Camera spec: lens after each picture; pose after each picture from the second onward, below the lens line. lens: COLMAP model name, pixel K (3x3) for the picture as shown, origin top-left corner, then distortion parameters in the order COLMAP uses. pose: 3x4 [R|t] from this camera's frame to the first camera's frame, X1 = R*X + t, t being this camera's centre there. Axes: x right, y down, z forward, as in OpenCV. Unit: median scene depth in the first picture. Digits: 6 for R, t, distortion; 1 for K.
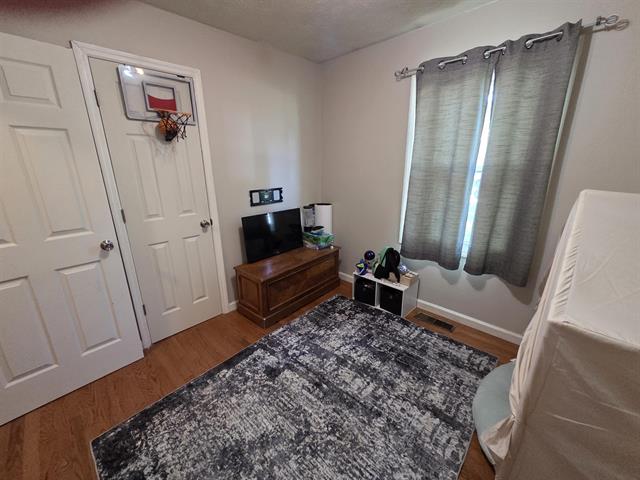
lens RADIAL K [[261.3, 0, 317.3], [0, 261.3, 239.8], [0, 0, 1]] dist [0.000855, 0.000087]
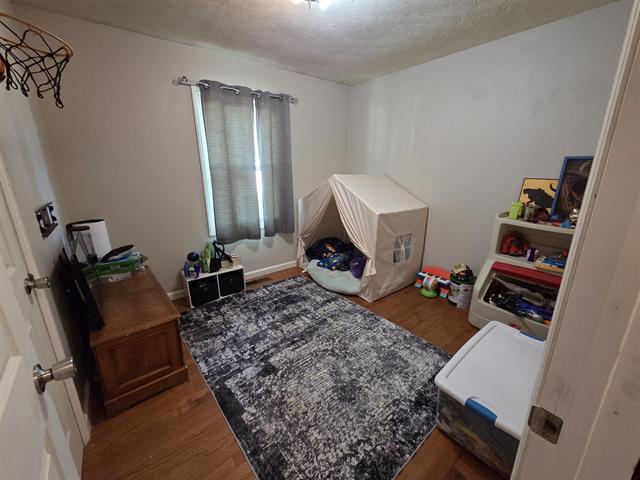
lens RADIAL K [[261.3, 0, 317.3], [0, 261.3, 239.8], [0, 0, 1]] dist [0.000855, 0.000087]
pose [[0.138675, -0.259560, 0.955718, -0.858884], [0.281255, 0.935629, 0.213294, -0.103648], [-0.949560, 0.239222, 0.202751, 0.444492]]
